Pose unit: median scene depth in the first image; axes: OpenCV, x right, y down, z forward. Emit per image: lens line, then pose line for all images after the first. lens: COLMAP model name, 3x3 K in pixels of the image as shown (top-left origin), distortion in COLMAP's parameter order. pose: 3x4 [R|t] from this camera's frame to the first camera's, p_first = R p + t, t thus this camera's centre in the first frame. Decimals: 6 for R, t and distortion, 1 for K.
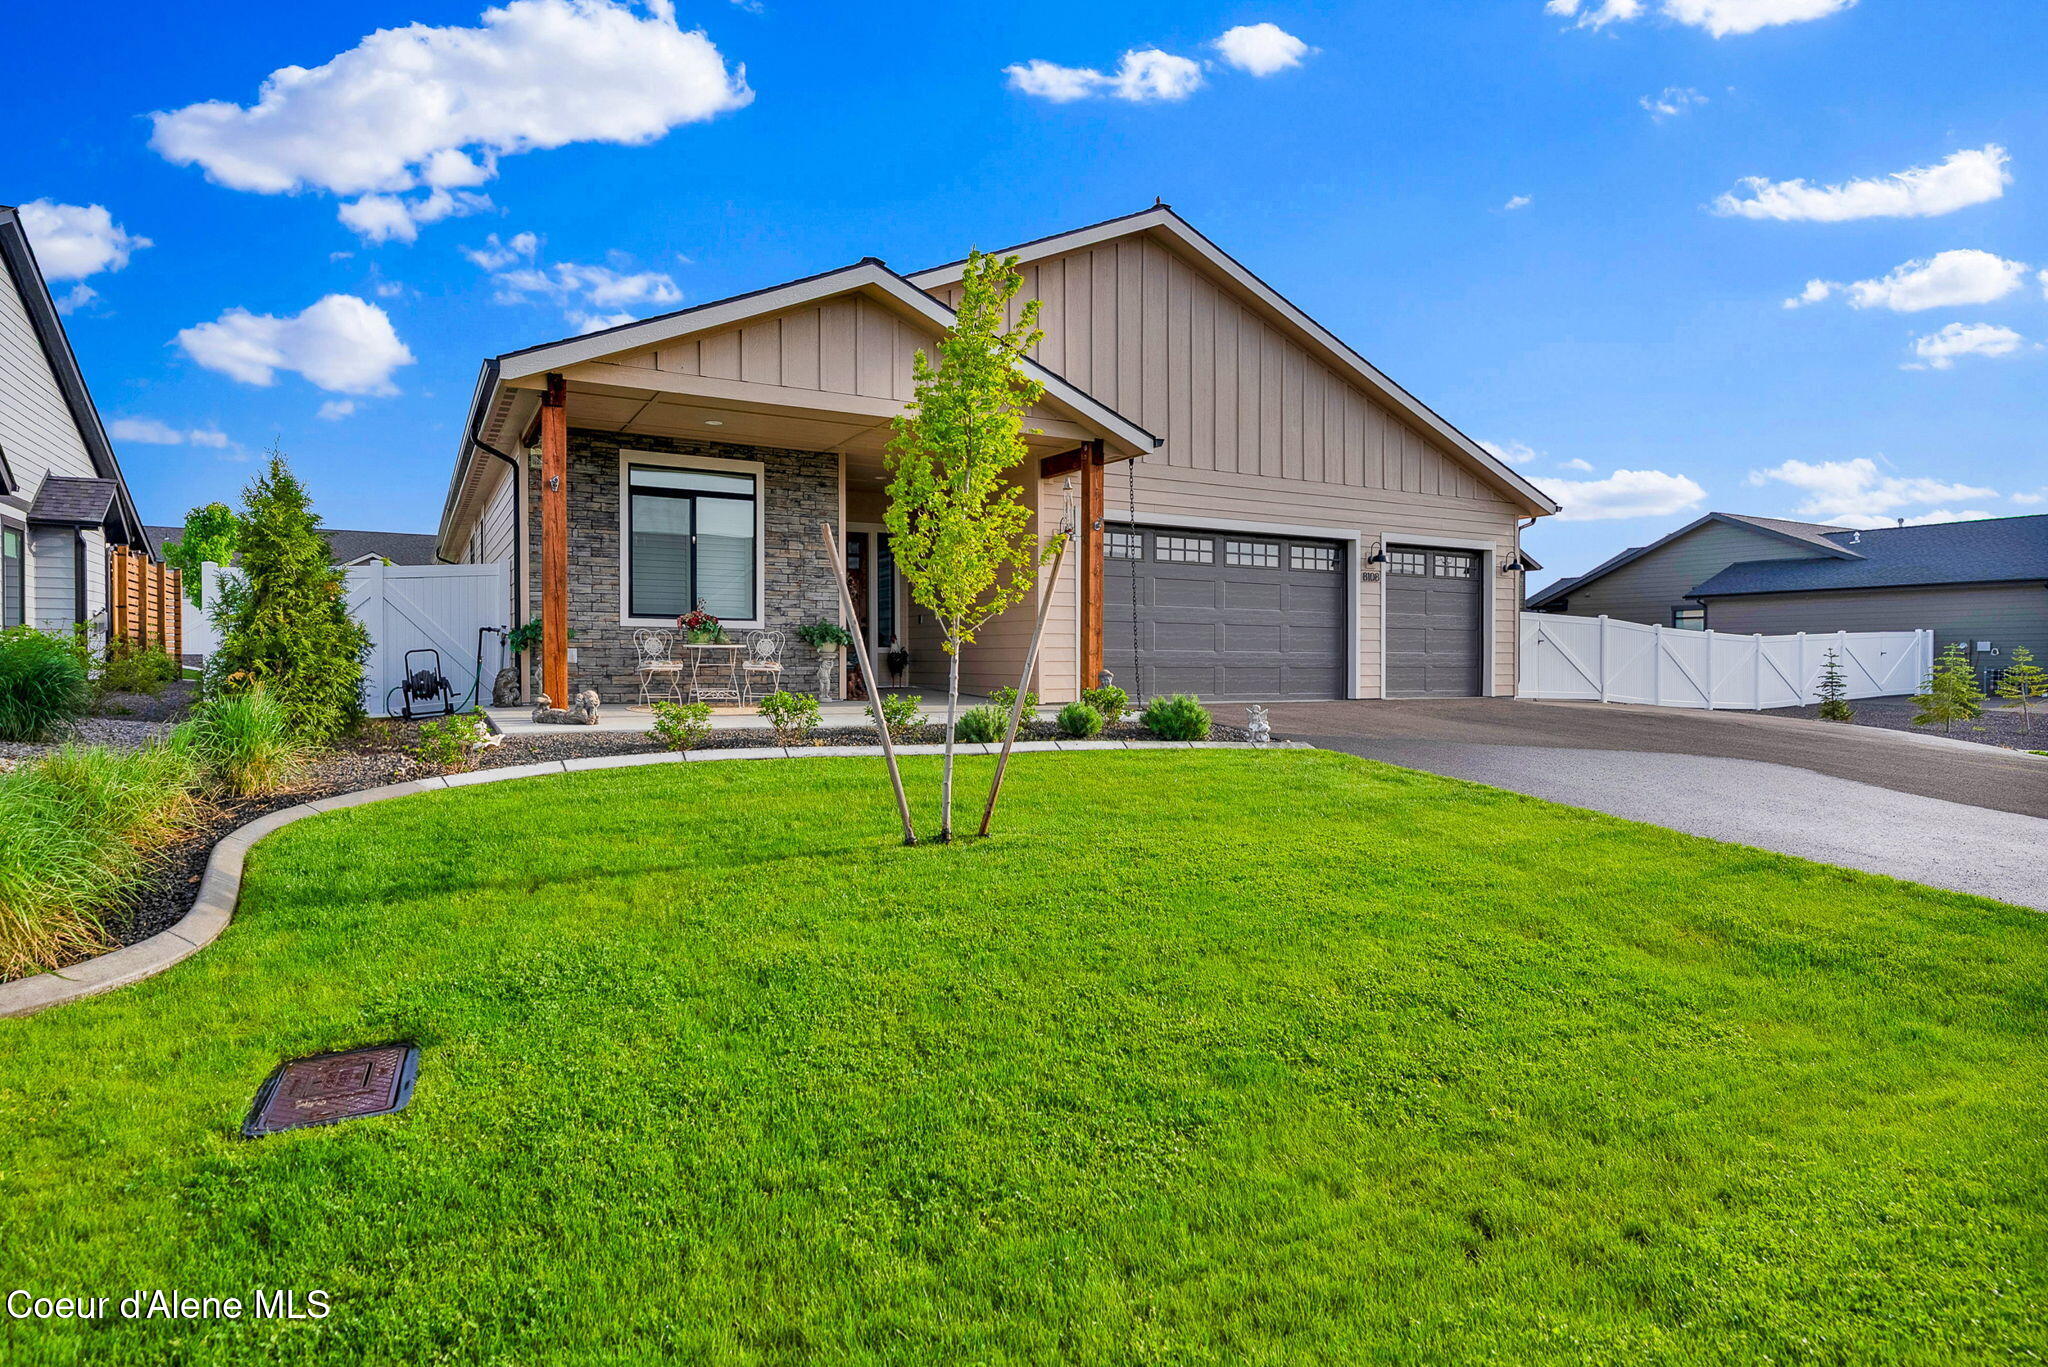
lens RADIAL K [[1127.6, 0, 1024.0], [0, 1127.6, 683.5], [0, 0, 1]] dist [-0.002749, -0.000037]
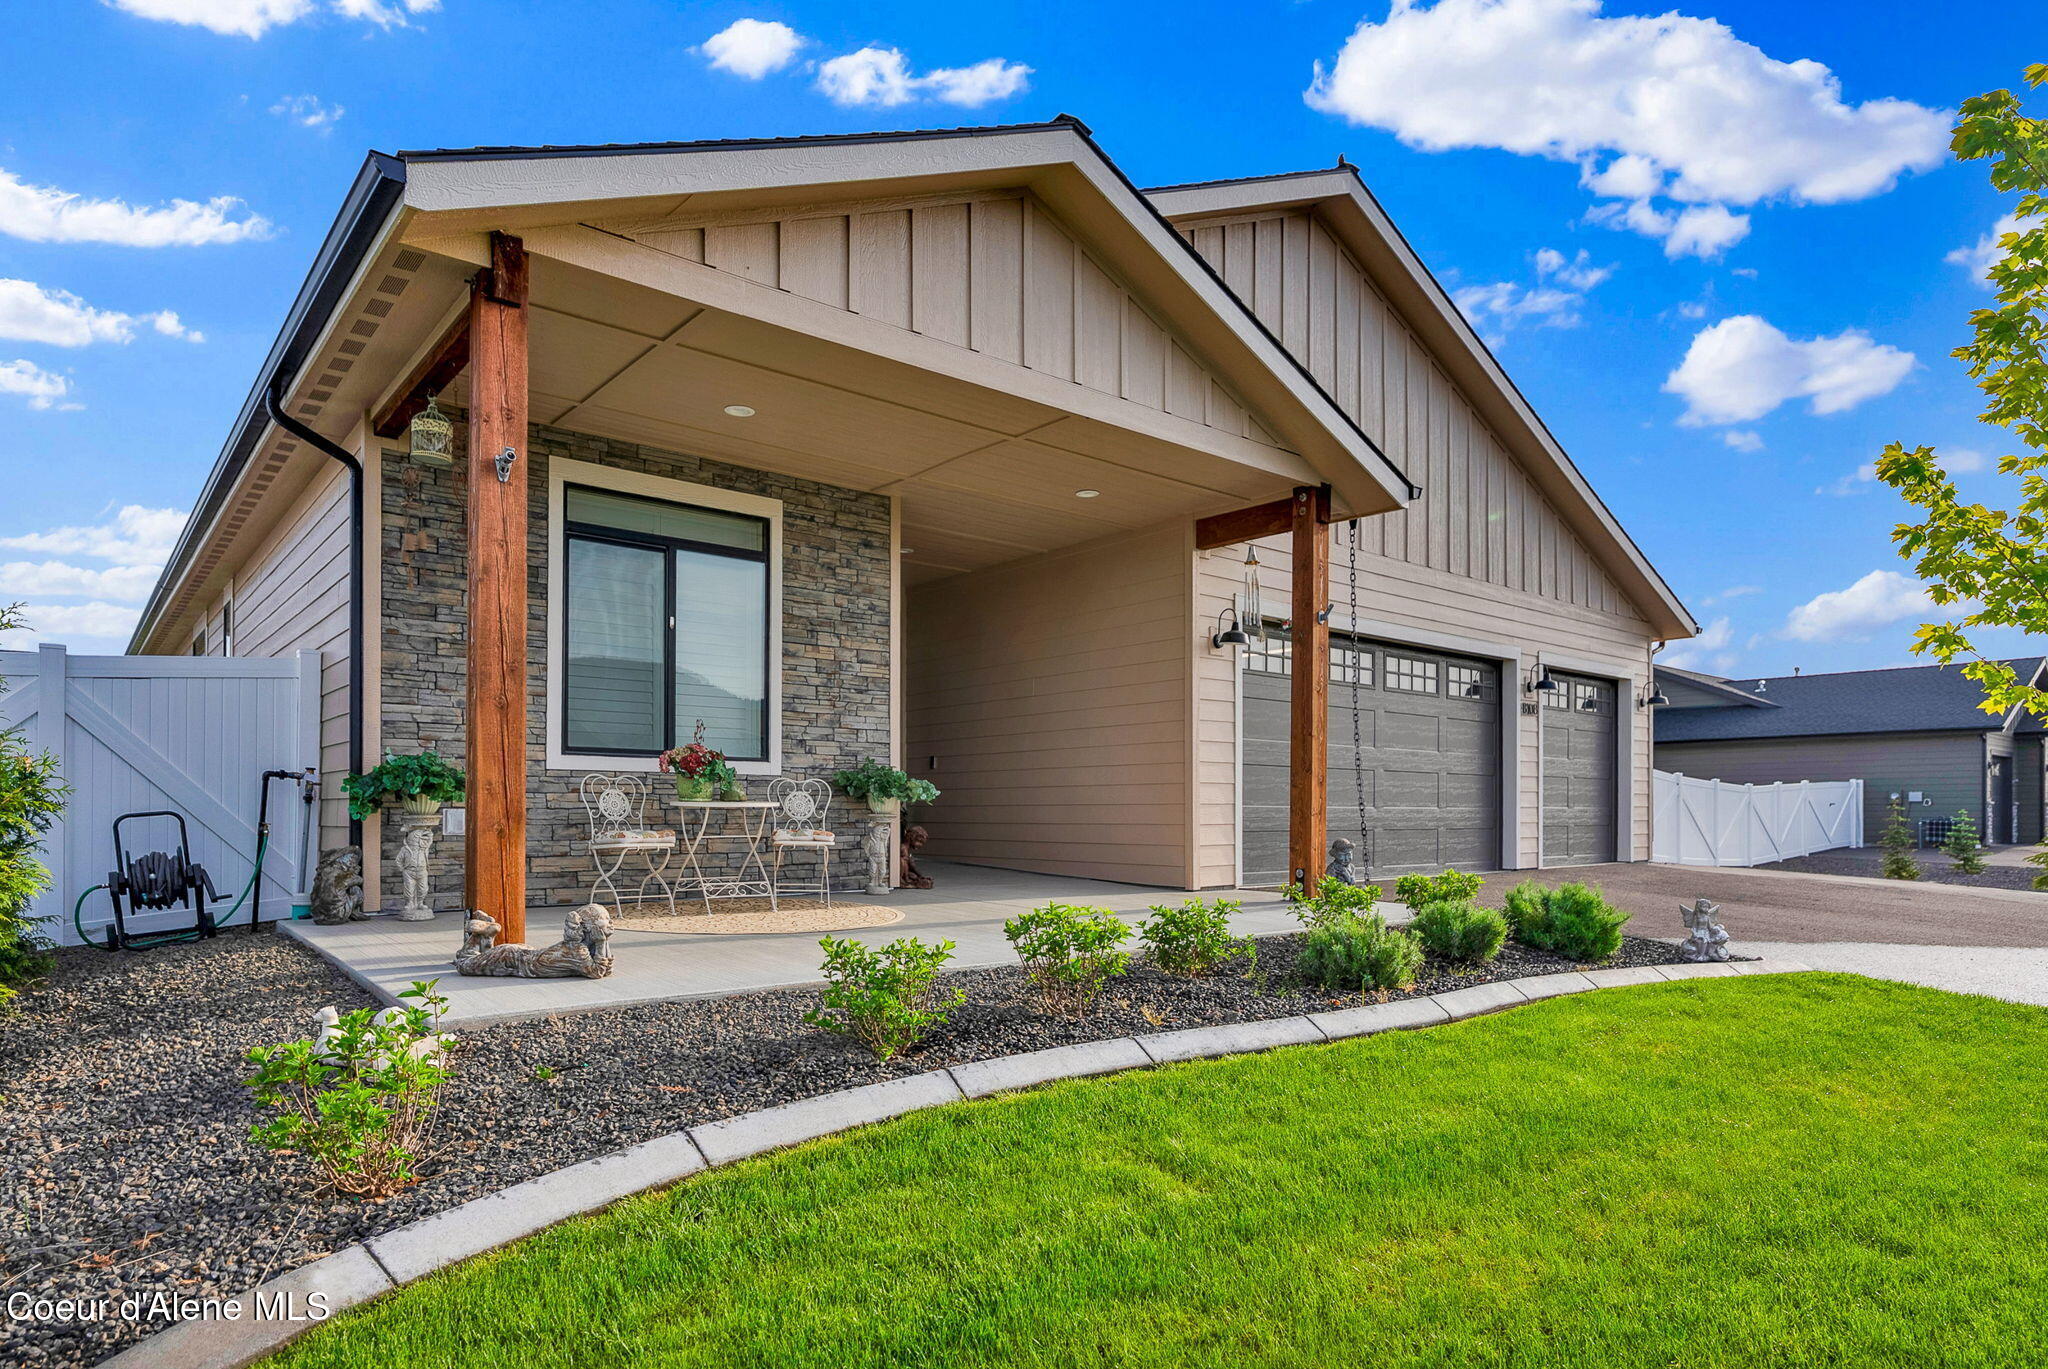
lens RADIAL K [[1164.5, 0, 1021.0], [0, 1164.5, 803.6], [0, 0, 1]] dist [0.003787, 0.000353]
pose [[0.981576, -0.002671, 0.191054, -0.222169], [0.007815, 0.999627, -0.026178, -0.015524], [-0.190912, 0.027188, 0.981230, 0.360532]]
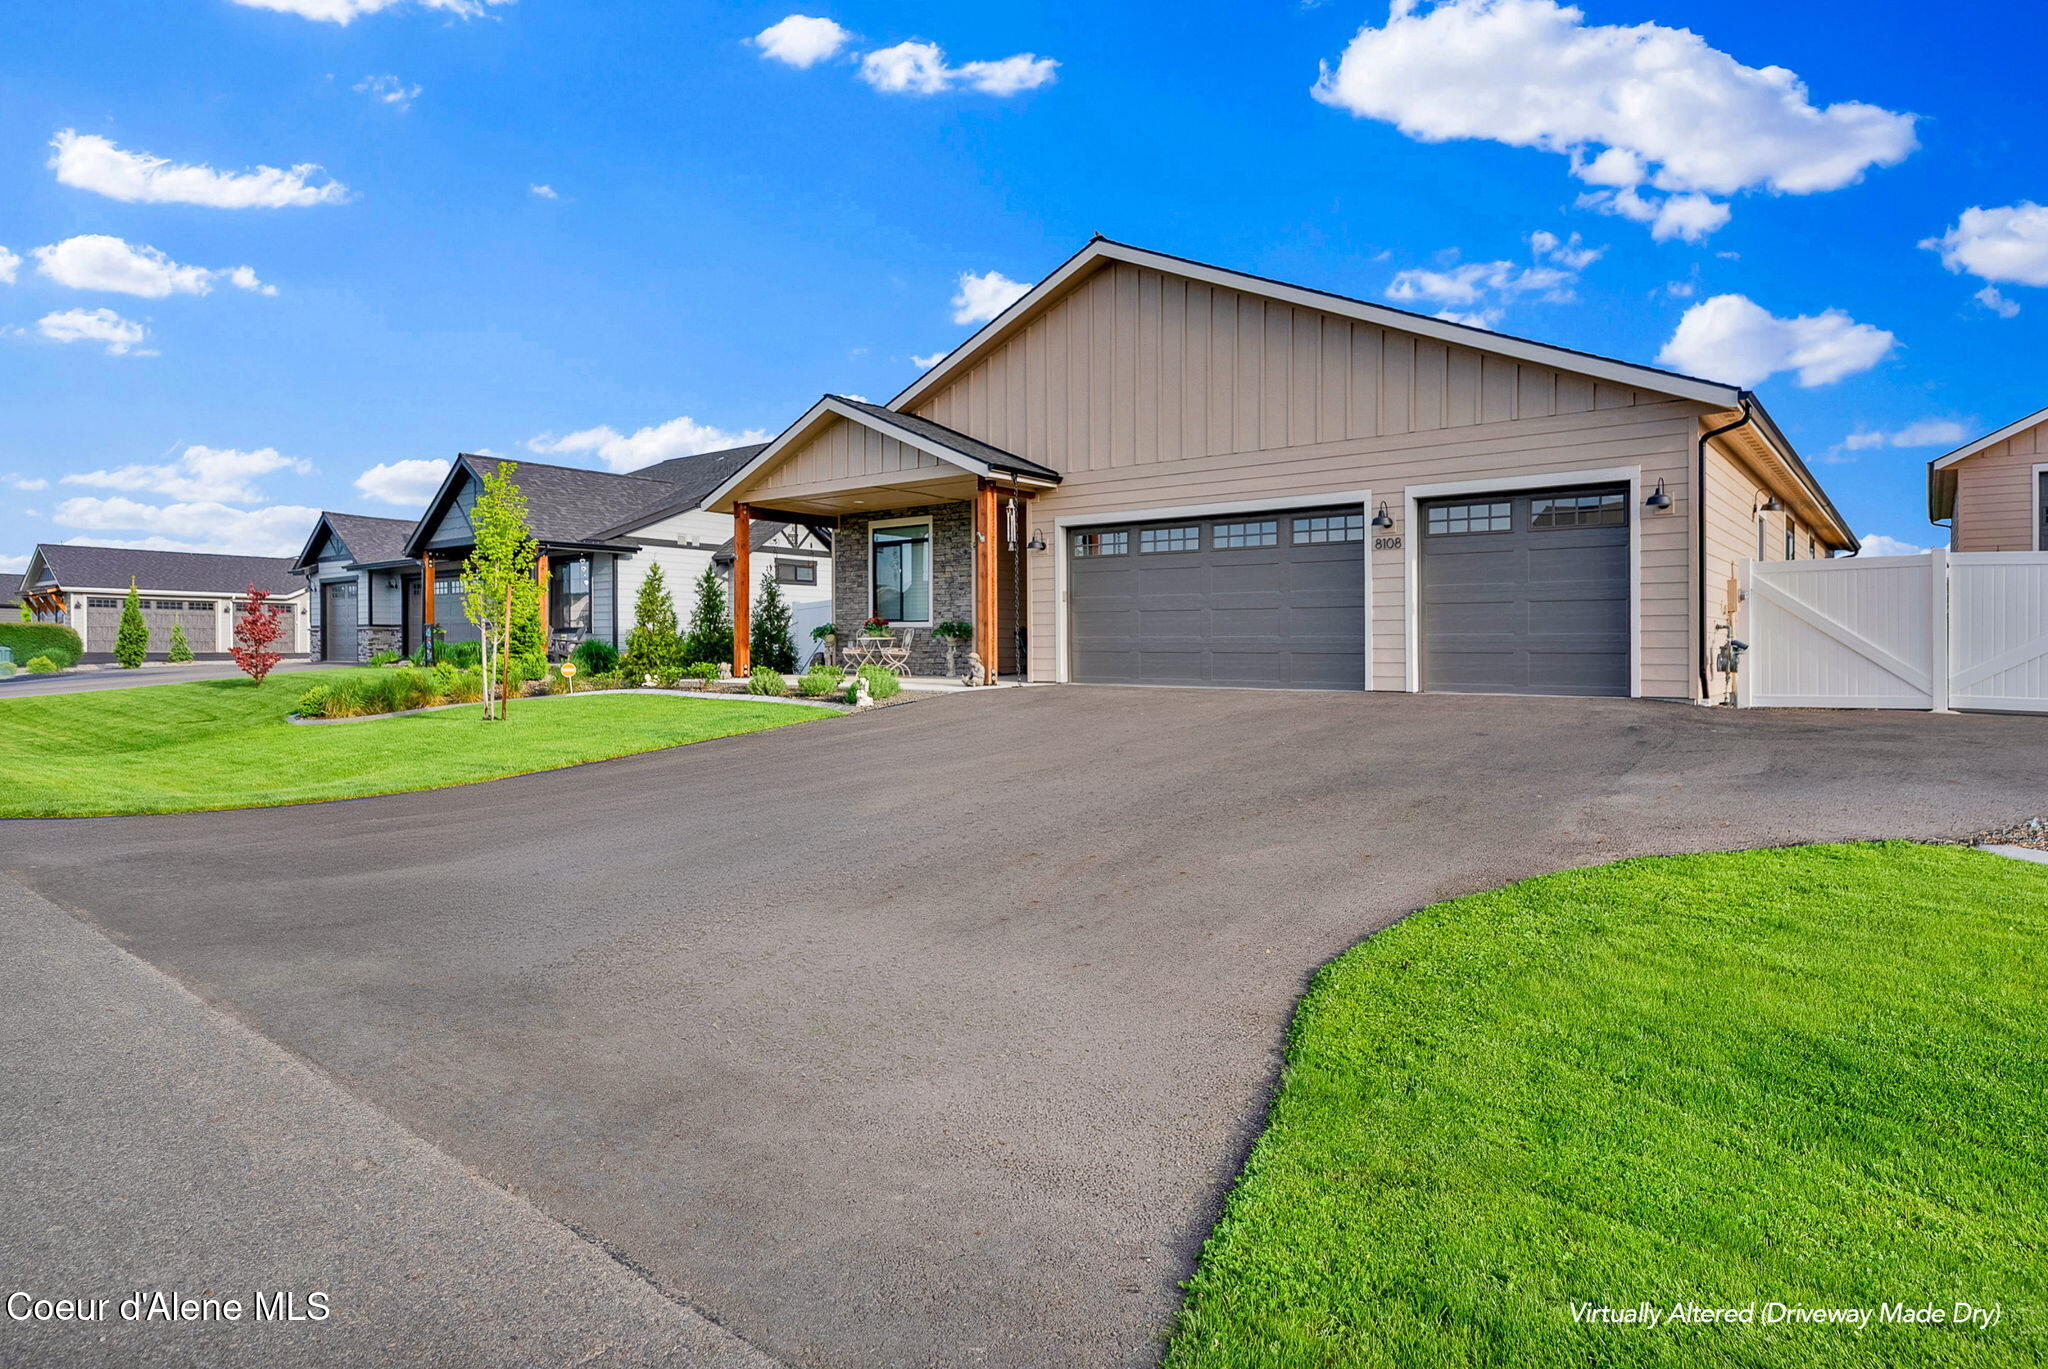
lens RADIAL K [[1132.9, 0, 1025.3], [0, 1132.9, 603.1], [0, 0, 1]] dist [-0.000780, -0.000183]
pose [[0.382782, -0.043916, -0.922794, 1.189299], [-0.022609, 0.998125, -0.056880, 0.002855], [0.923562, 0.042636, 0.381071, 0.538671]]
